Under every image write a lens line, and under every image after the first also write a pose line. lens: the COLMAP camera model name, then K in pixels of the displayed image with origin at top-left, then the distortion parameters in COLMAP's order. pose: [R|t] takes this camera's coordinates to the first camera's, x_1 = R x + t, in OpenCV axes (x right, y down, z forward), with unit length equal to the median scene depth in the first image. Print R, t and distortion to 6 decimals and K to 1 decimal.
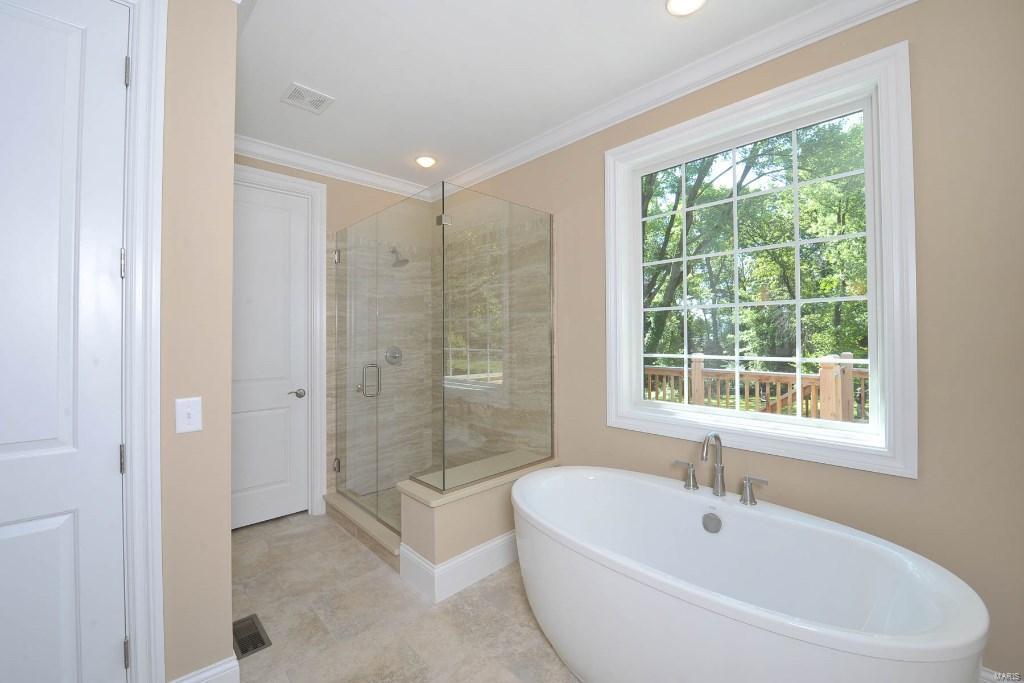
lens RADIAL K [[416.0, 0, 514.1], [0, 416.0, 333.2], [0, 0, 1]] dist [-0.015242, -0.003059]
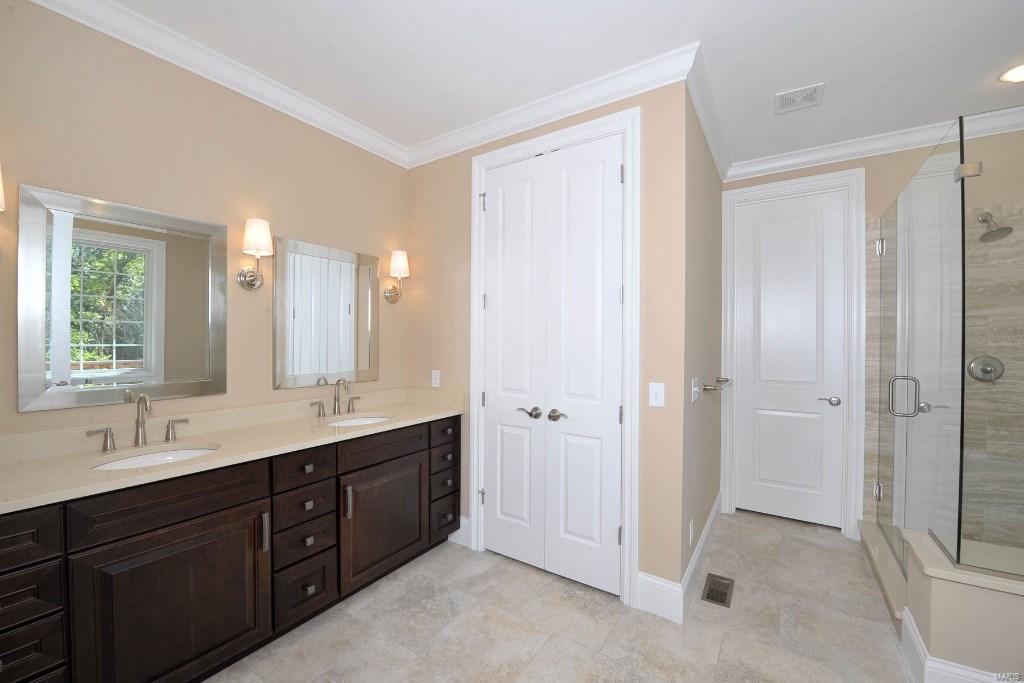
lens RADIAL K [[416.0, 0, 517.9], [0, 416.0, 342.0], [0, 0, 1]] dist [-0.015242, -0.003059]
pose [[0.230155, 0.009675, -0.973106, 0.276962], [0.002674, 0.999941, 0.010574, -0.001048], [0.973150, -0.005035, 0.230116, 0.111041]]
